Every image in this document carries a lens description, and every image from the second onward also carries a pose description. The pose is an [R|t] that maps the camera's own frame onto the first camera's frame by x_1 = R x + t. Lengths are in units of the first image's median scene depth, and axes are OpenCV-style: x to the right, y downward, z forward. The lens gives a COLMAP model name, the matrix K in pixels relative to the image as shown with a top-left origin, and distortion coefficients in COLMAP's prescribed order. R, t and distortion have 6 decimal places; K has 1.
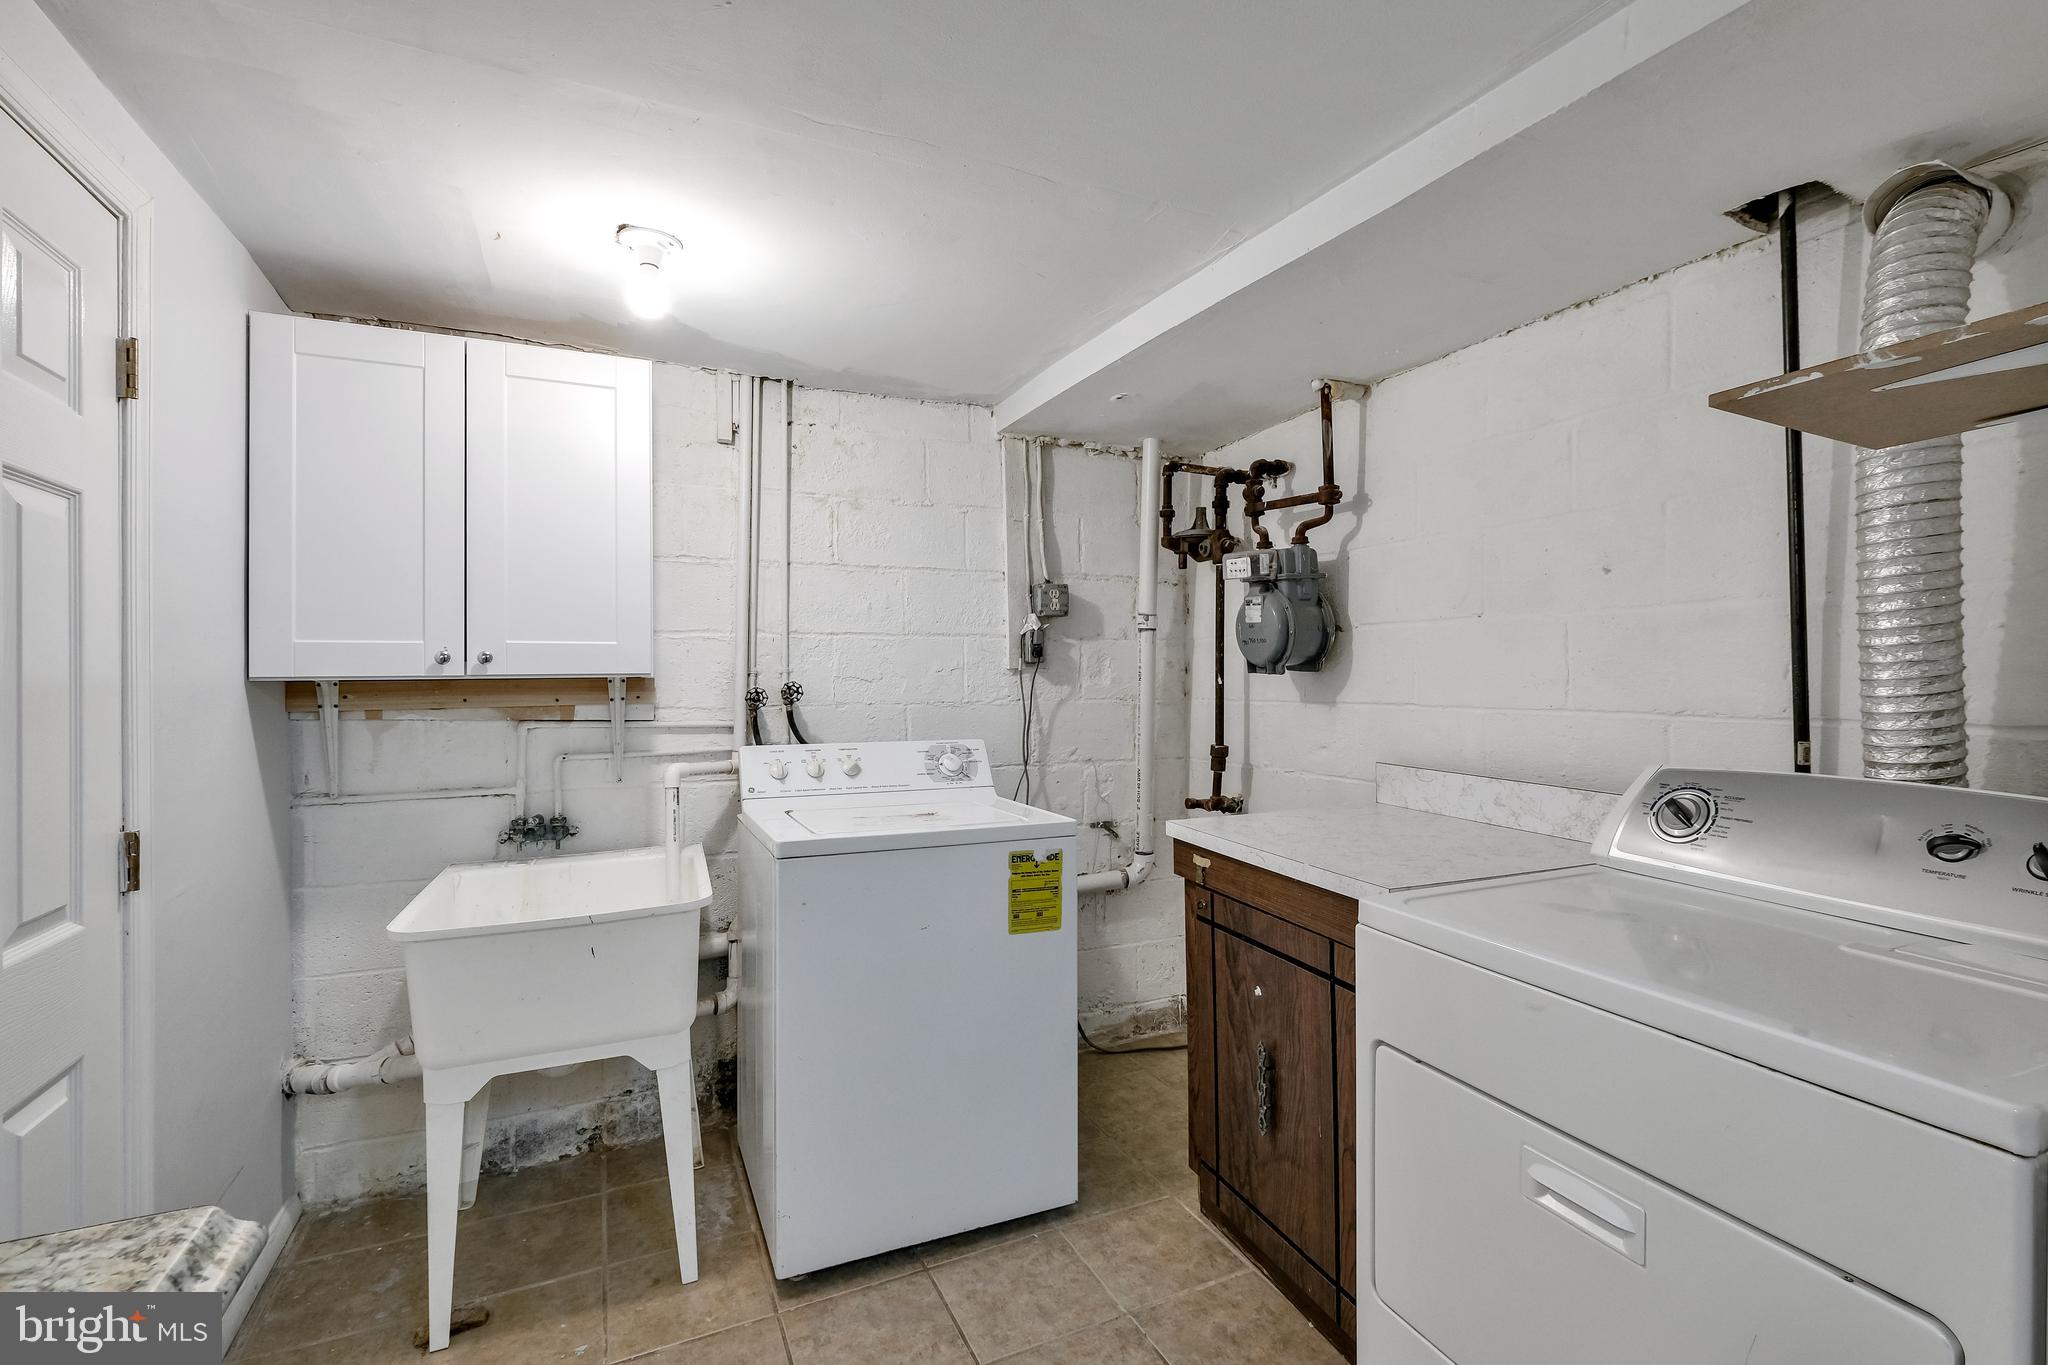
lens RADIAL K [[919.8, 0, 1036.6], [0, 919.8, 677.4], [0, 0, 1]] dist [-0.005156, 0.000211]
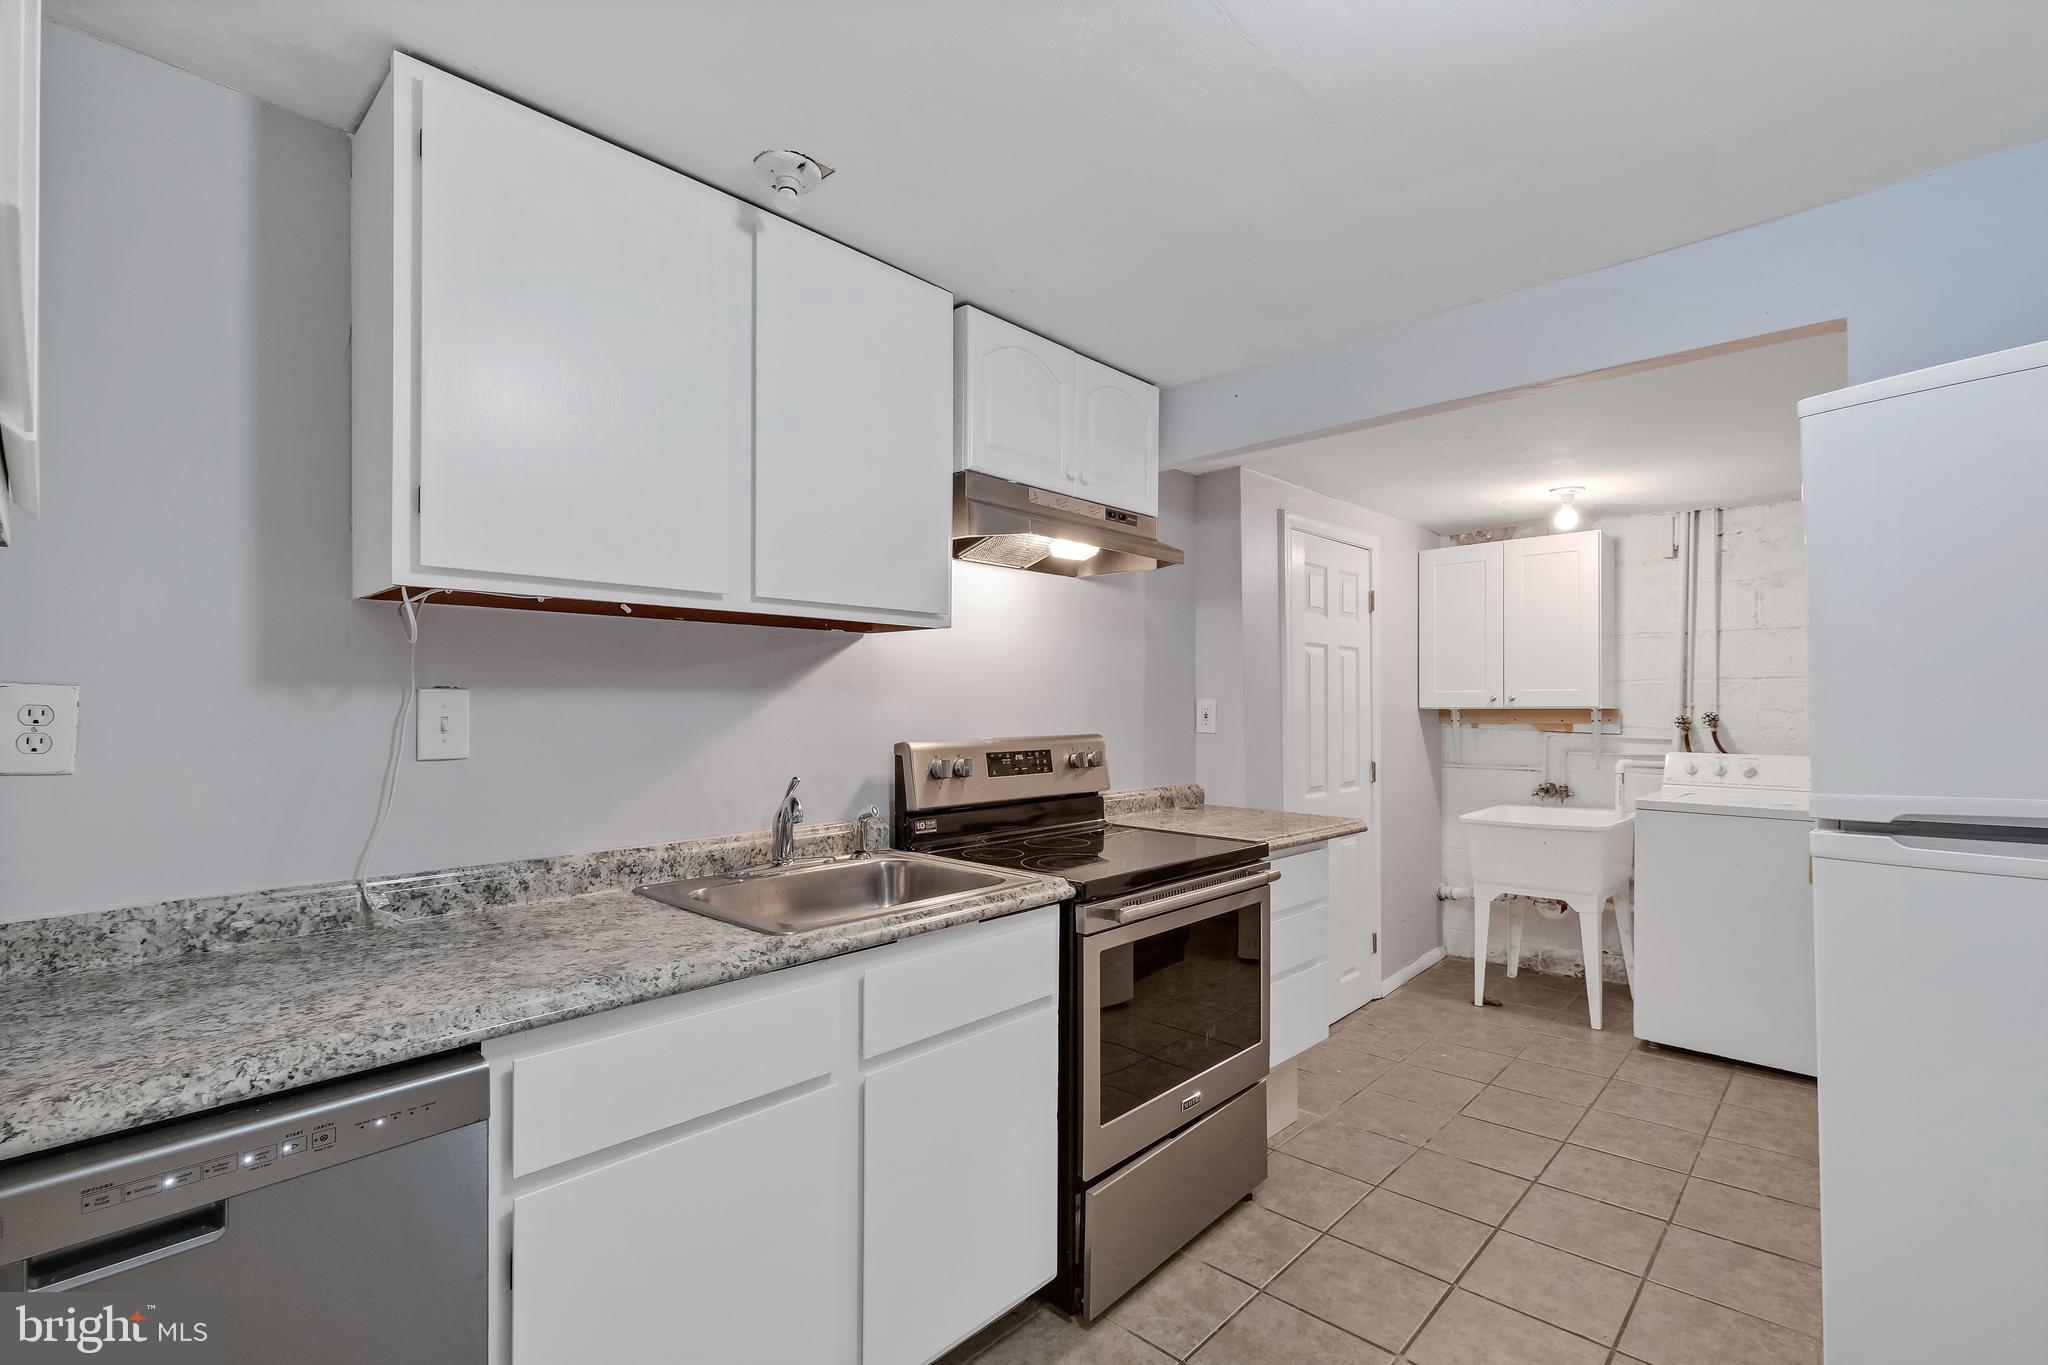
lens RADIAL K [[919.8, 0, 1031.2], [0, 919.8, 697.9], [0, 0, 1]] dist [-0.005156, 0.000211]
pose [[0.349593, -0.002957, -0.936897, 0.812751], [0.000975, 0.999996, -0.002792, -0.015893], [0.936901, 0.000062, 0.349595, -0.616095]]
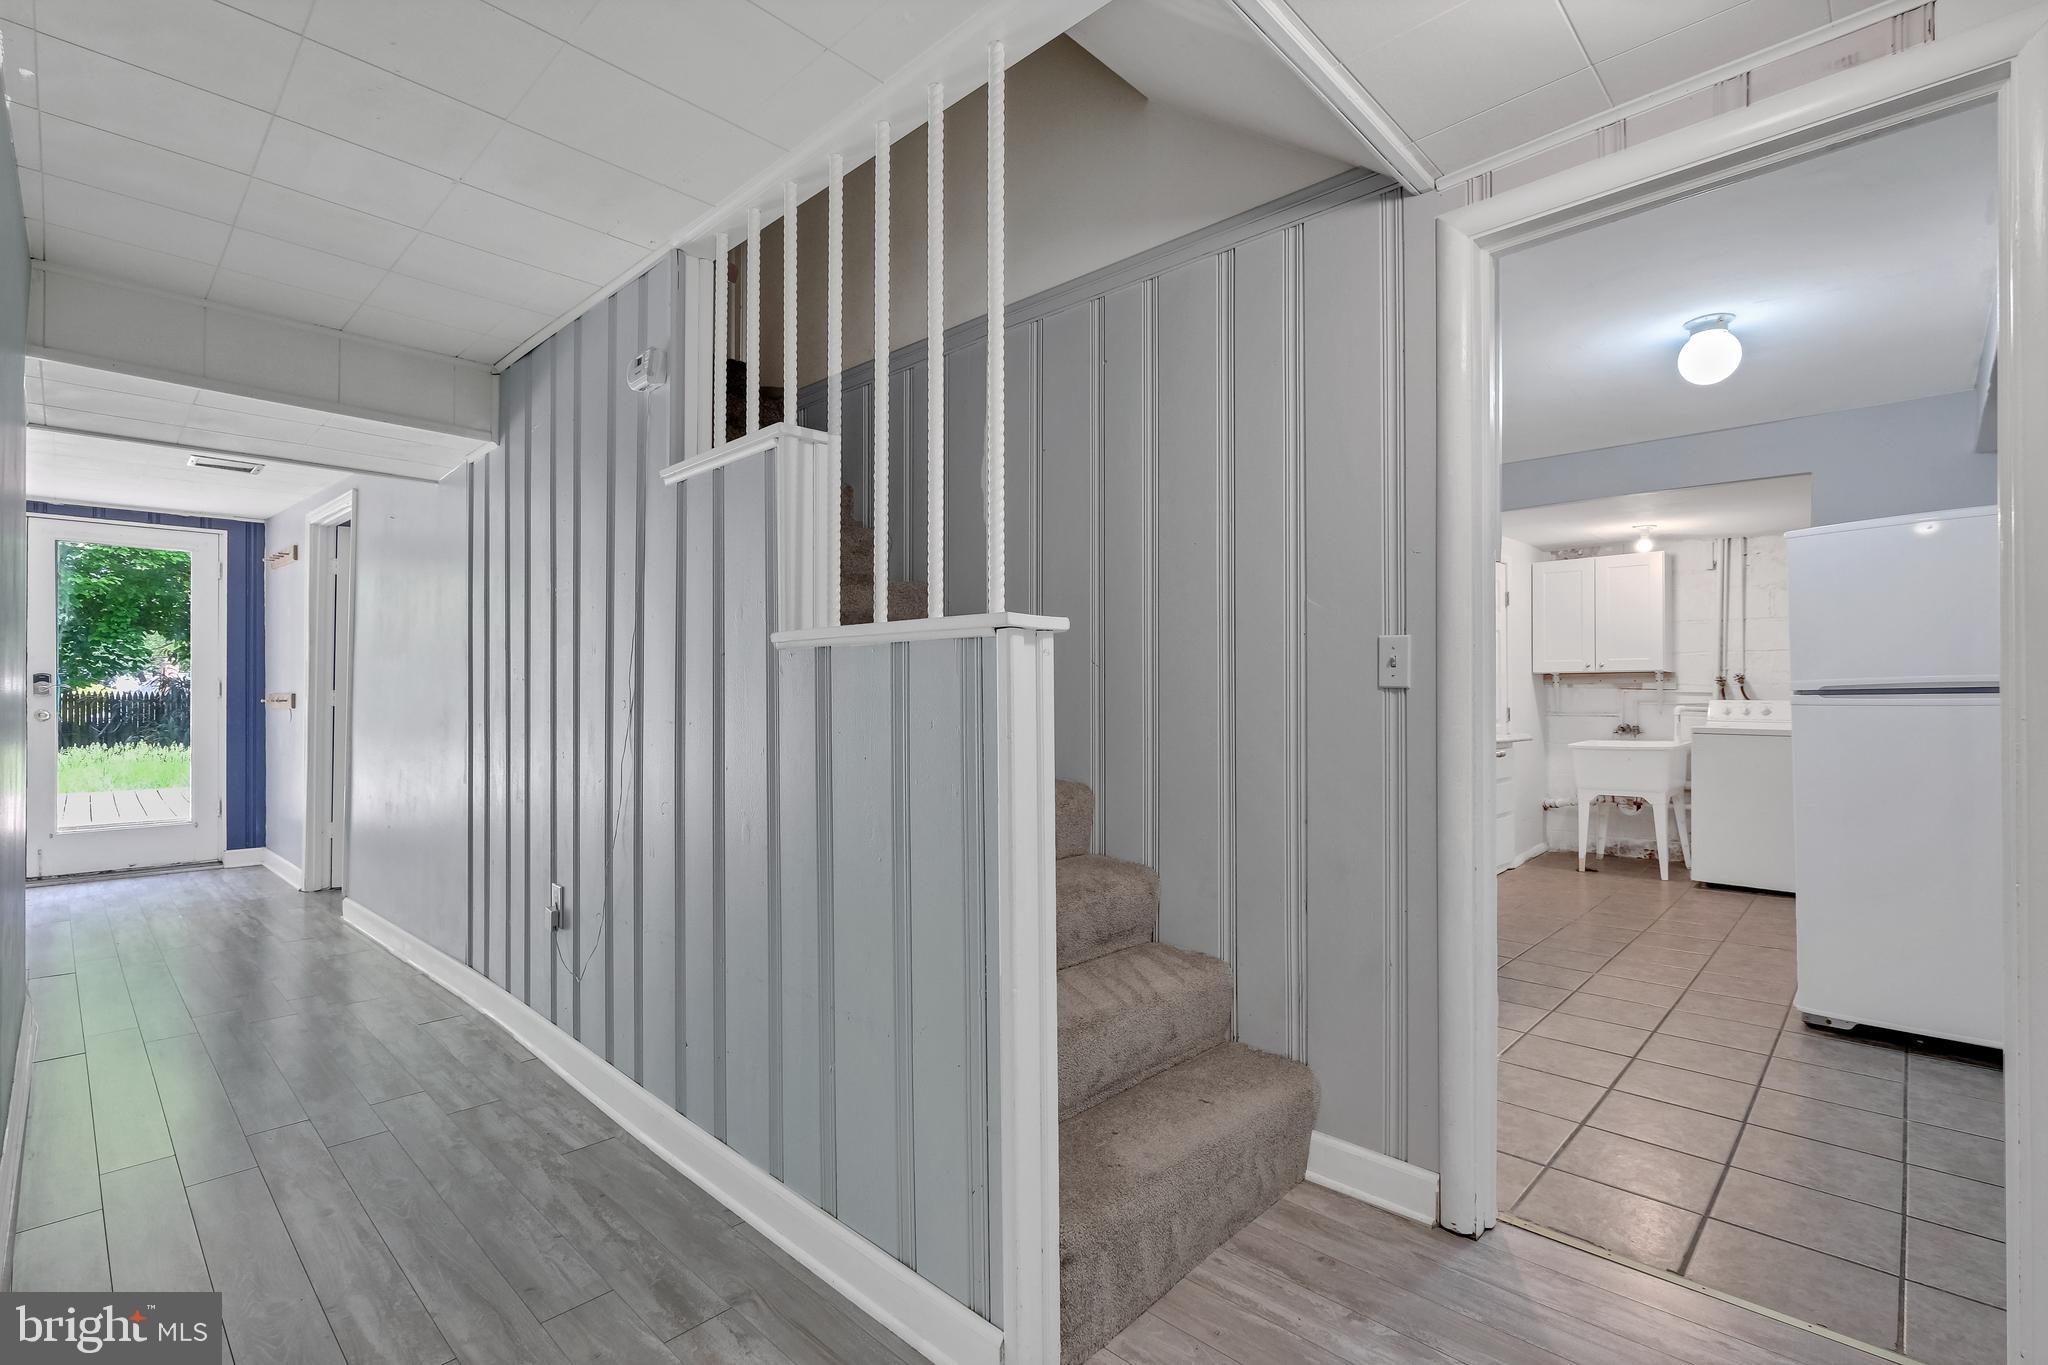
lens RADIAL K [[919.8, 0, 1029.3], [0, 919.8, 678.7], [0, 0, 1]] dist [-0.005156, 0.000211]
pose [[0.337543, -0.010825, -0.941248, 1.368558], [-0.002343, 0.999921, -0.012340, 0.055872], [0.941307, 0.006370, 0.337491, -1.520161]]
